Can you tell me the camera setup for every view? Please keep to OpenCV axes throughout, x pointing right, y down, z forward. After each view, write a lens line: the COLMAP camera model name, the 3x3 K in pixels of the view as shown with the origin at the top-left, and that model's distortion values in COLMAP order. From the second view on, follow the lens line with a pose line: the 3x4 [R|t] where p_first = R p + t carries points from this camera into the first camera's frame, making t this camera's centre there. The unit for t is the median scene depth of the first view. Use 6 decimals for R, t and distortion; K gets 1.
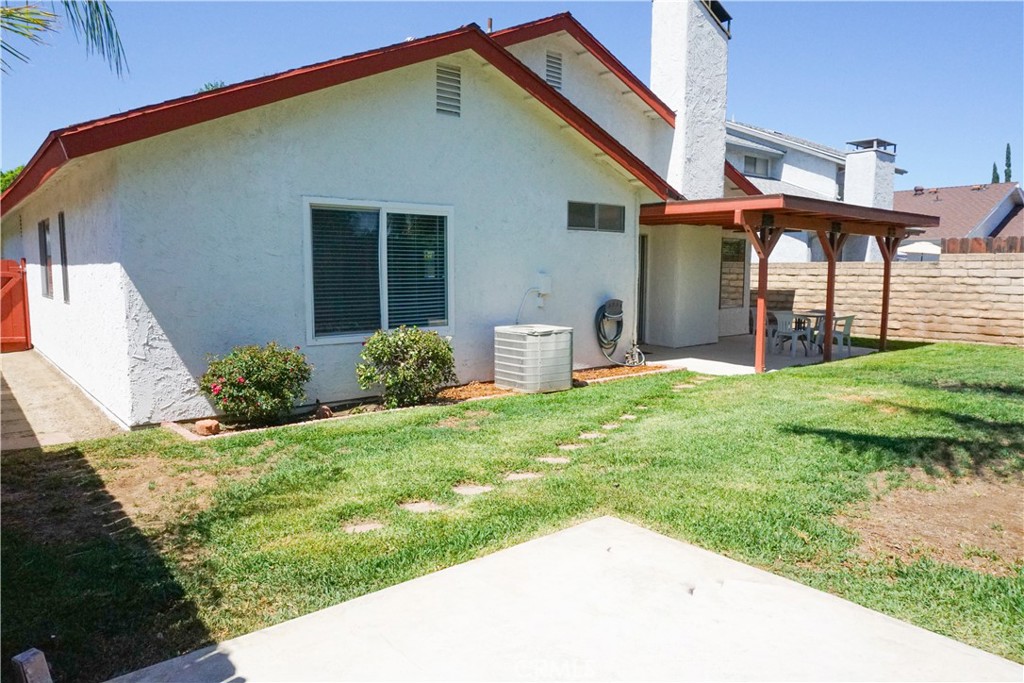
lens RADIAL K [[706.9, 0, 512.1], [0, 706.9, 344.0], [0, 0, 1]] dist [-0.008544, 0.034852]
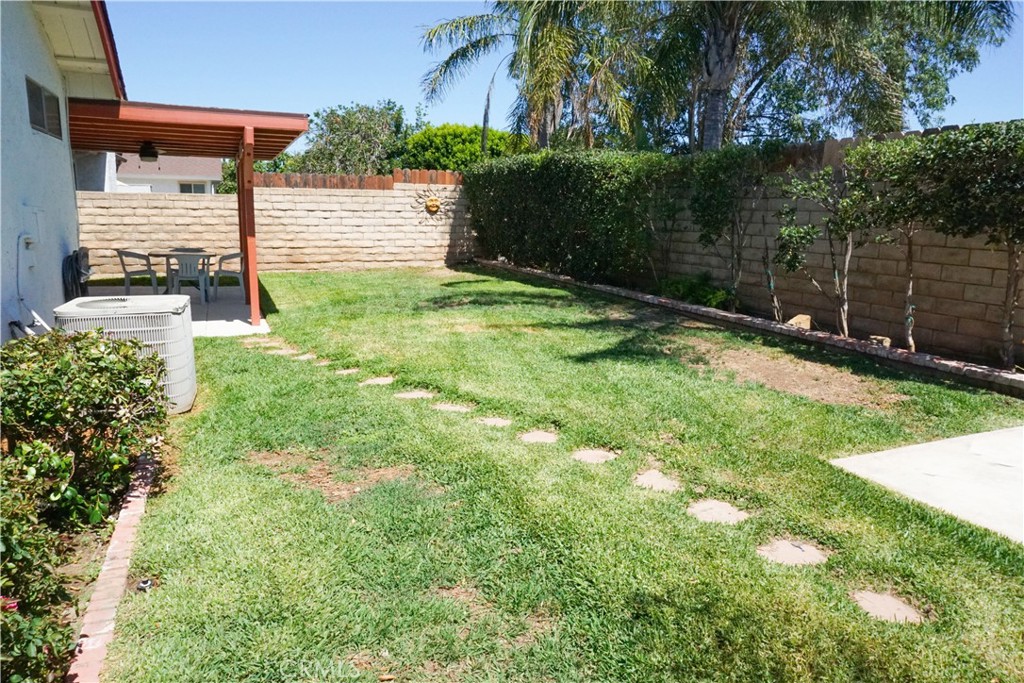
lens RADIAL K [[706.9, 0, 511.3], [0, 706.9, 339.9], [0, 0, 1]] dist [-0.008544, 0.034852]
pose [[0.293128, -0.175759, 0.939779, -0.285424], [0.090287, 0.983653, 0.155803, -0.035835], [-0.951800, 0.039180, 0.304205, 0.347230]]
